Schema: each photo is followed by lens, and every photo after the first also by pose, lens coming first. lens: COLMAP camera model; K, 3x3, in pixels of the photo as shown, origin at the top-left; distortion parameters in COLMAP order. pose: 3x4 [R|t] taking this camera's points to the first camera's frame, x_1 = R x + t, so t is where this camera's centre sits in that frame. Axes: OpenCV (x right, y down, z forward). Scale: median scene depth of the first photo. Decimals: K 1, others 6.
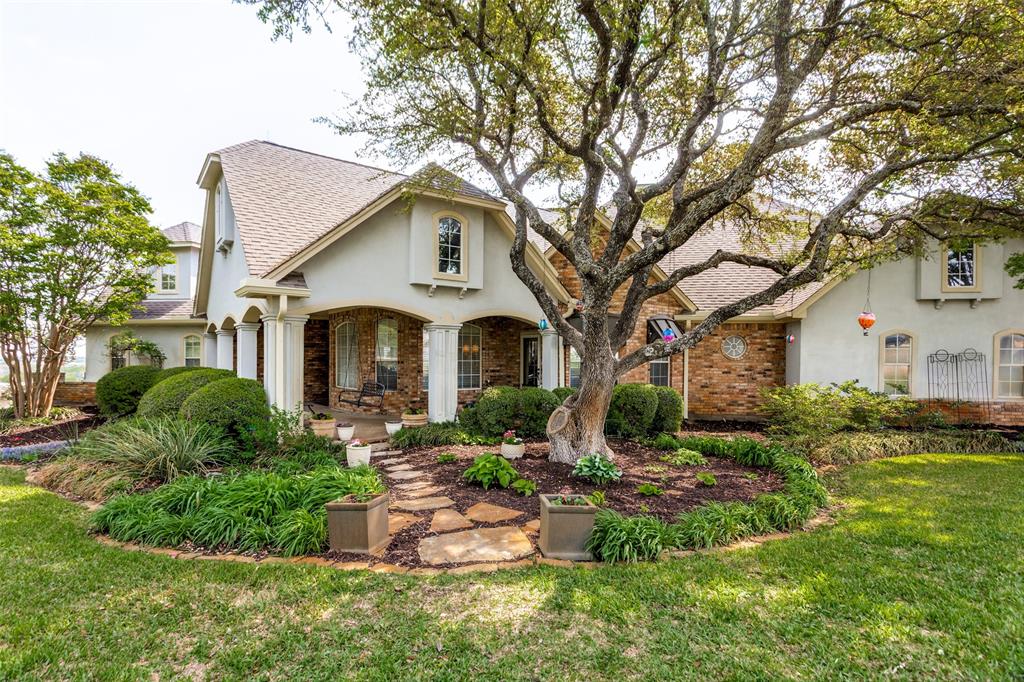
lens RADIAL K [[444.7, 0, 513.3], [0, 444.7, 330.7], [0, 0, 1]] dist [-0.003563, -0.000276]
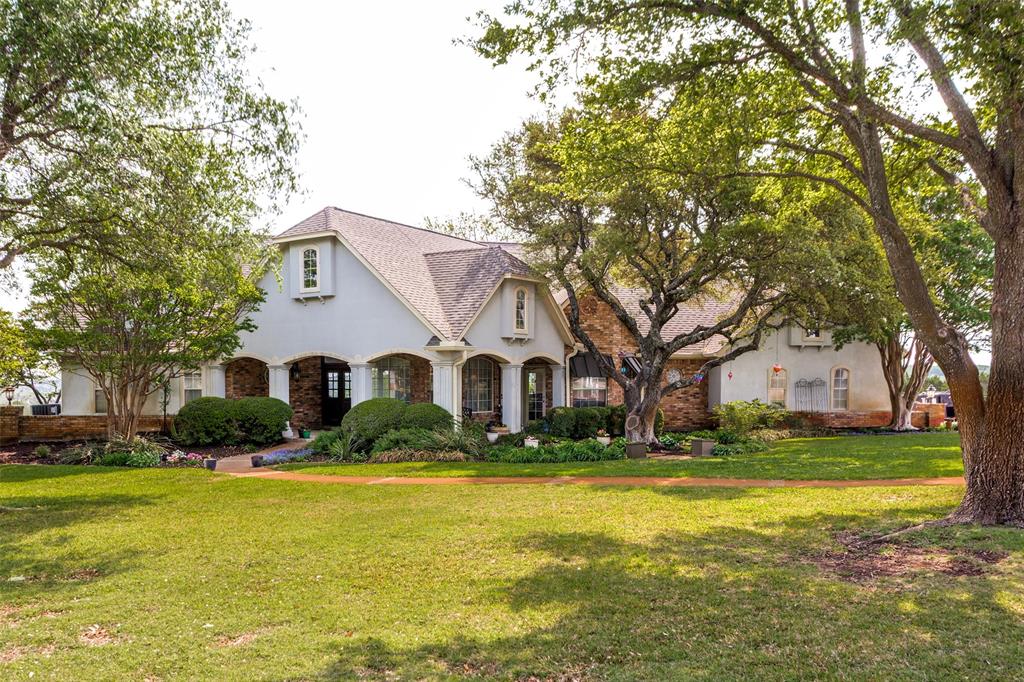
lens RADIAL K [[505.4, 0, 512.0], [0, 505.4, 341.0], [0, 0, 1]] dist [0.003382, 0.000820]
pose [[0.968365, 0.013490, 0.249172, -0.437098], [-0.008715, 0.999757, -0.020256, -0.043515], [-0.249385, 0.017444, 0.968247, -0.438401]]
